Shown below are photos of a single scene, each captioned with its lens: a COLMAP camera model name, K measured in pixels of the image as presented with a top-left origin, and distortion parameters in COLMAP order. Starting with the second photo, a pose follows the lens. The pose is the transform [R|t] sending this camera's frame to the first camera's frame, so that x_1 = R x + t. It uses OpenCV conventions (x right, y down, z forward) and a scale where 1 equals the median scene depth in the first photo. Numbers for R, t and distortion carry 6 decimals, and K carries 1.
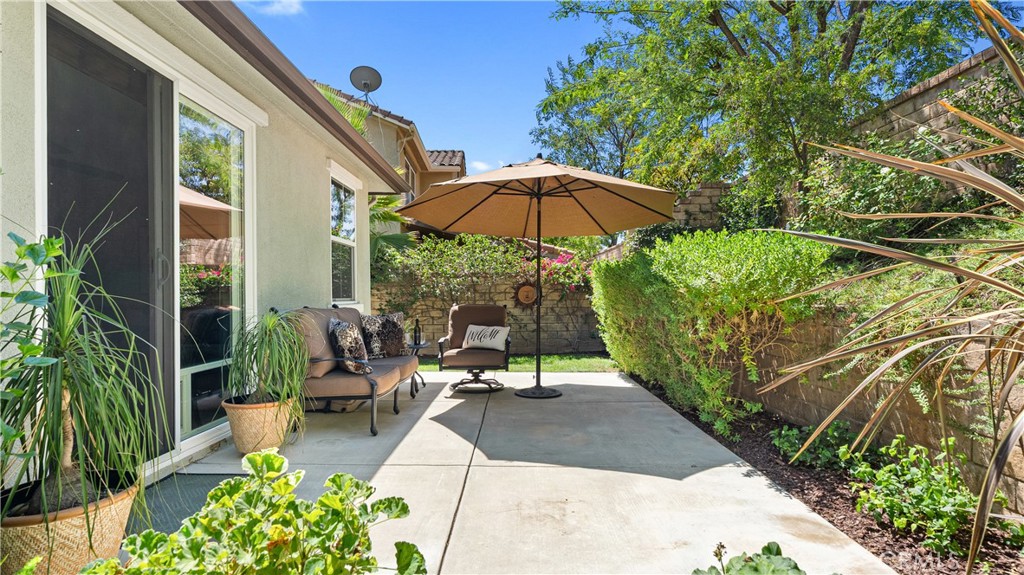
lens RADIAL K [[484.8, 0, 509.6], [0, 484.8, 294.2], [0, 0, 1]] dist [0.002332, 0.000619]
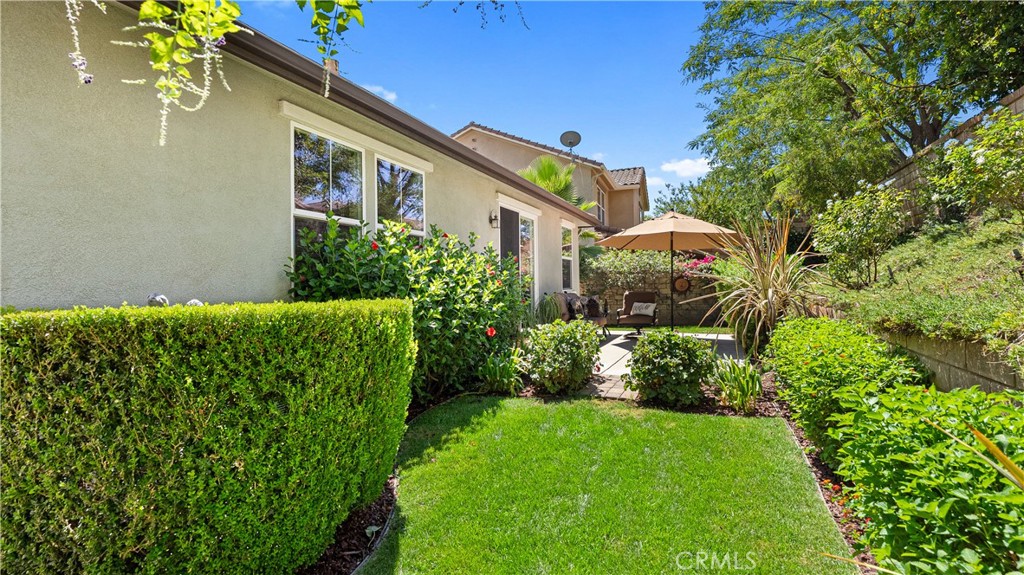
lens RADIAL K [[471.0, 0, 512.0], [0, 471.0, 287.5], [0, 0, 1]] dist [-0.002285, -0.000366]
pose [[0.925605, -0.005180, -0.378457, 0.156198], [0.009313, 0.999915, 0.009092, -0.013002], [0.378378, -0.011940, 0.925574, -0.789349]]
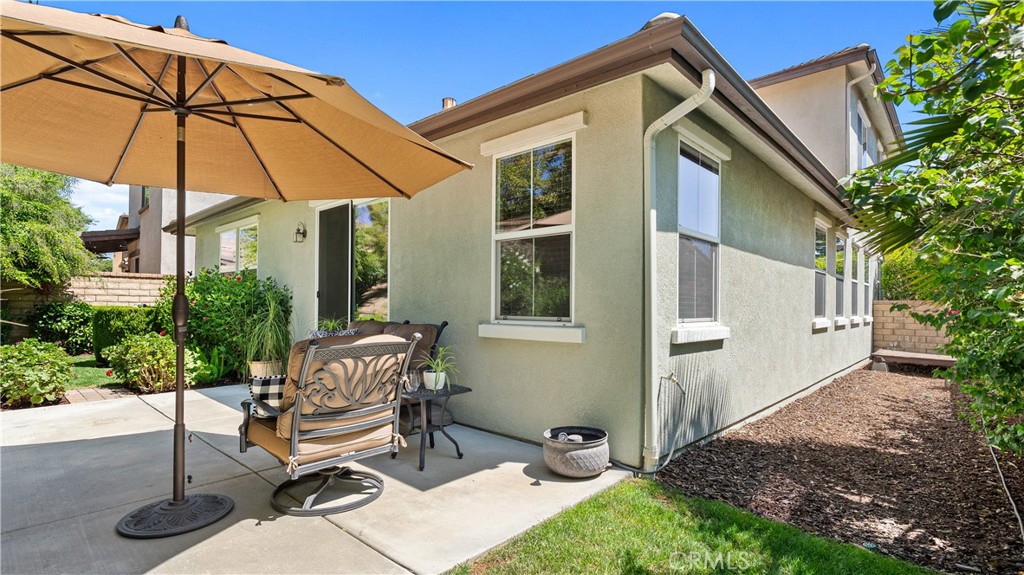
lens RADIAL K [[484.8, 0, 509.6], [0, 484.8, 294.2], [0, 0, 1]] dist [0.002332, 0.000619]
pose [[-0.669652, -0.011616, -0.742584, 0.181274], [0.000921, 0.999864, -0.016472, -0.010412], [0.742674, -0.011714, -0.669551, 1.319453]]
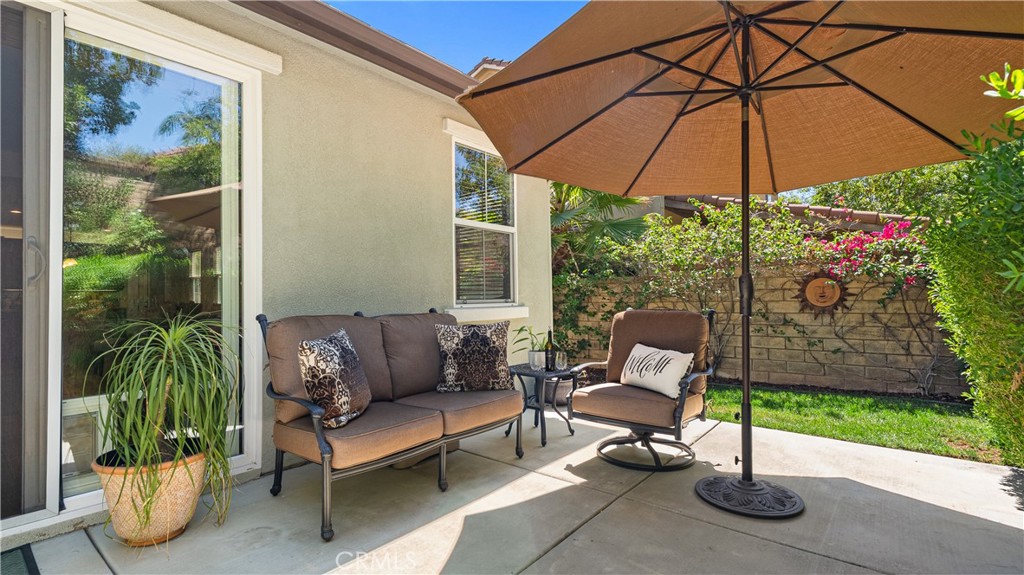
lens RADIAL K [[471.0, 0, 512.0], [0, 471.0, 287.5], [0, 0, 1]] dist [-0.002285, -0.000366]
pose [[0.783656, -0.016172, -0.620984, 0.154341], [0.008993, 0.999852, -0.014691, 0.000558], [0.621130, 0.005928, 0.783685, 0.436278]]
